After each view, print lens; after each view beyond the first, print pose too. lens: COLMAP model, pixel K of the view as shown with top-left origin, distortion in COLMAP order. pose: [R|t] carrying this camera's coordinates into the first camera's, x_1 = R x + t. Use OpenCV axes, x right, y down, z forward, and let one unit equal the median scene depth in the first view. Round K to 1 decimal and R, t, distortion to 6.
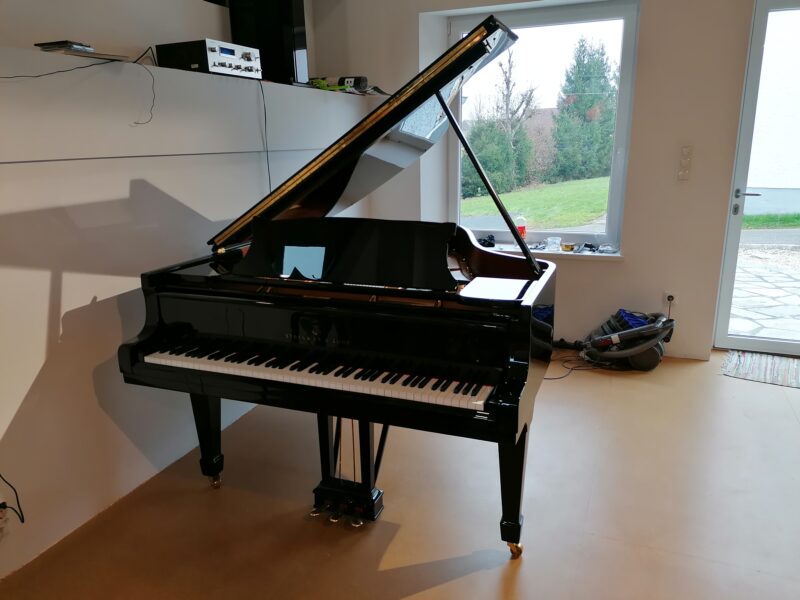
lens RADIAL K [[608.0, 0, 402.4], [0, 608.0, 302.9], [0, 0, 1]] dist [0.023822, -0.006889]
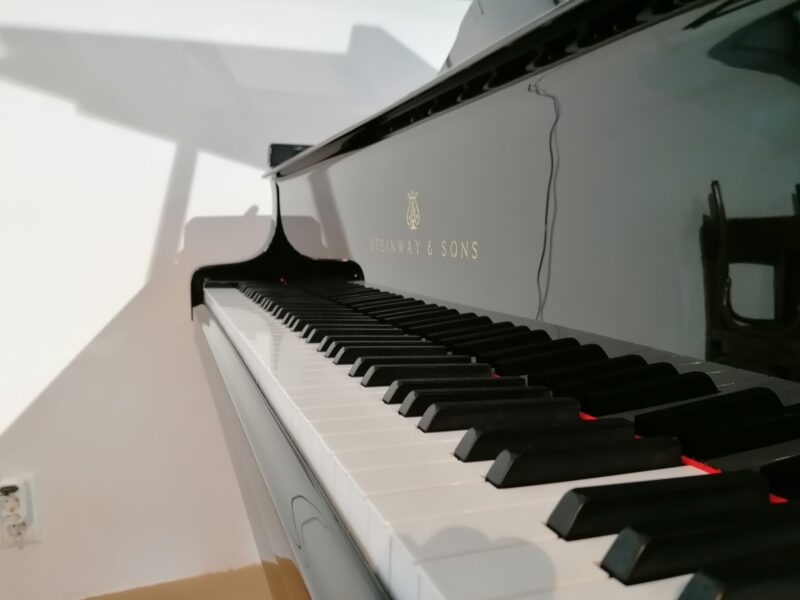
lens RADIAL K [[608.0, 0, 402.9], [0, 608.0, 299.7], [0, 0, 1]] dist [0.023822, -0.006889]
pose [[0.695943, 0.101658, -0.710865, 0.033677], [-0.201328, 0.977849, -0.057264, 0.088940], [0.689297, 0.182969, 0.700993, 0.736107]]
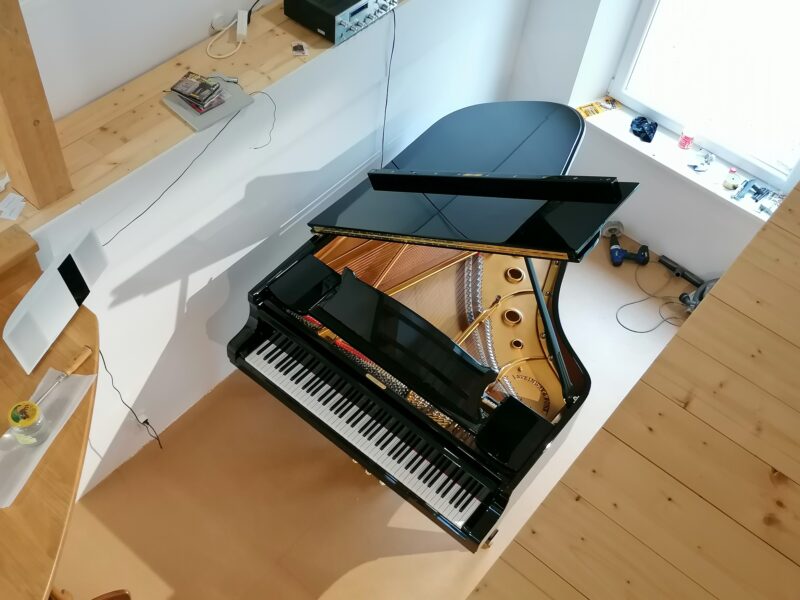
lens RADIAL K [[884.4, 0, 399.2], [0, 884.4, 299.5], [0, 0, 1]] dist [-0.010743, 0.000000]
pose [[0.949129, 0.298425, -0.100479, 0.032329], [-0.182298, 0.780940, 0.597411, -1.130786], [0.256750, -0.548703, 0.795616, -0.315073]]
